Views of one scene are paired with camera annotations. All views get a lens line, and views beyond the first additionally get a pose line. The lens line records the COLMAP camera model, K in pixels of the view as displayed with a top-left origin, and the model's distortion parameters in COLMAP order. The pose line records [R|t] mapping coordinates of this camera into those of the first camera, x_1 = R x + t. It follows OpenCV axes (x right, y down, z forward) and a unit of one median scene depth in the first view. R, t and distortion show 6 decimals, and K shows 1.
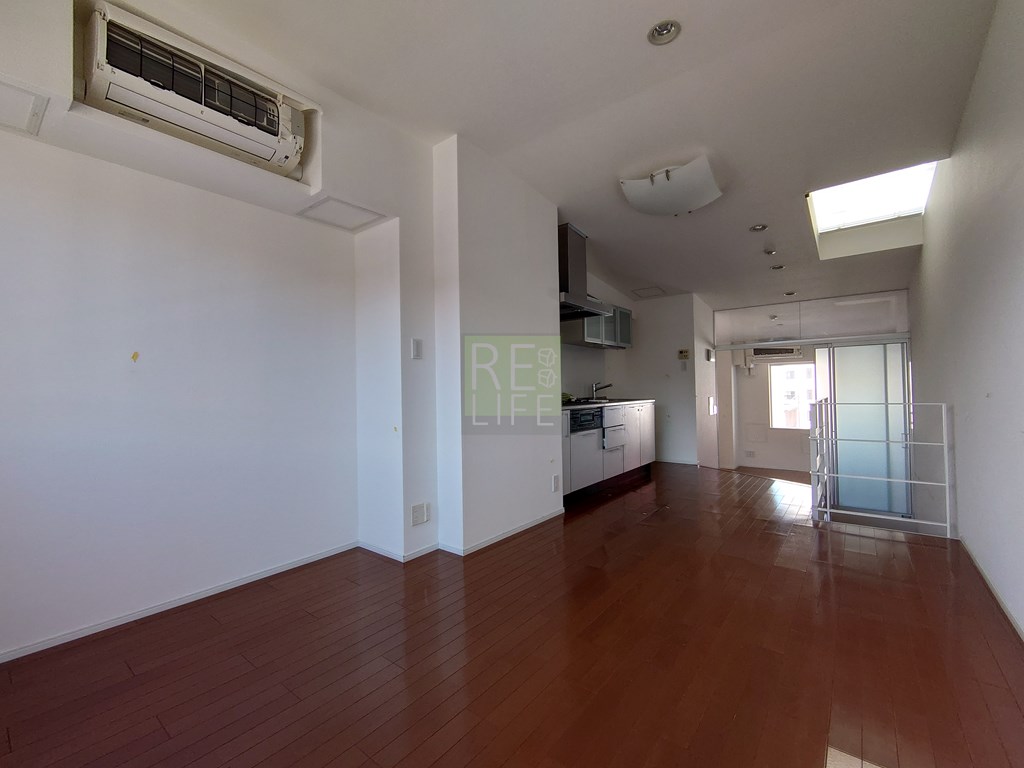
lens RADIAL K [[441.6, 0, 510.9], [0, 441.6, 380.2], [0, 0, 1]] dist [-0.000011, 0.000046]
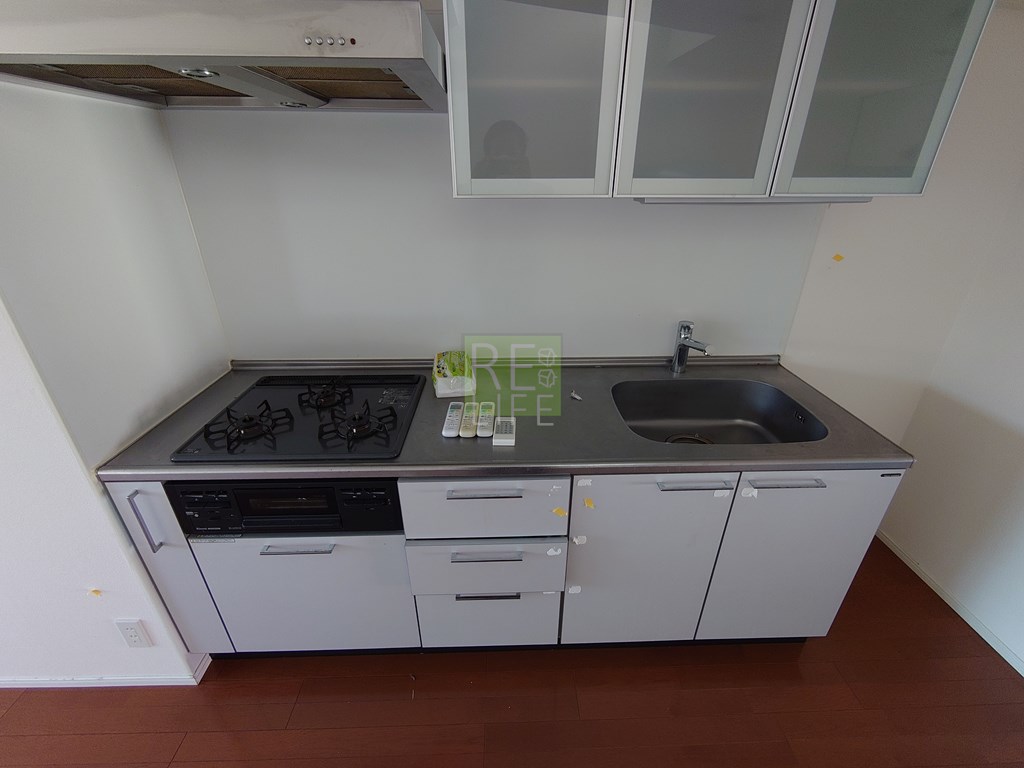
lens RADIAL K [[441.6, 0, 513.0], [0, 441.6, 385.0], [0, 0, 1]] dist [-0.000011, 0.000046]
pose [[0.635690, 0.355320, -0.685308, 0.472566], [-0.004397, 0.889420, 0.457070, -0.131285], [0.771932, -0.287541, 0.566958, 1.042302]]
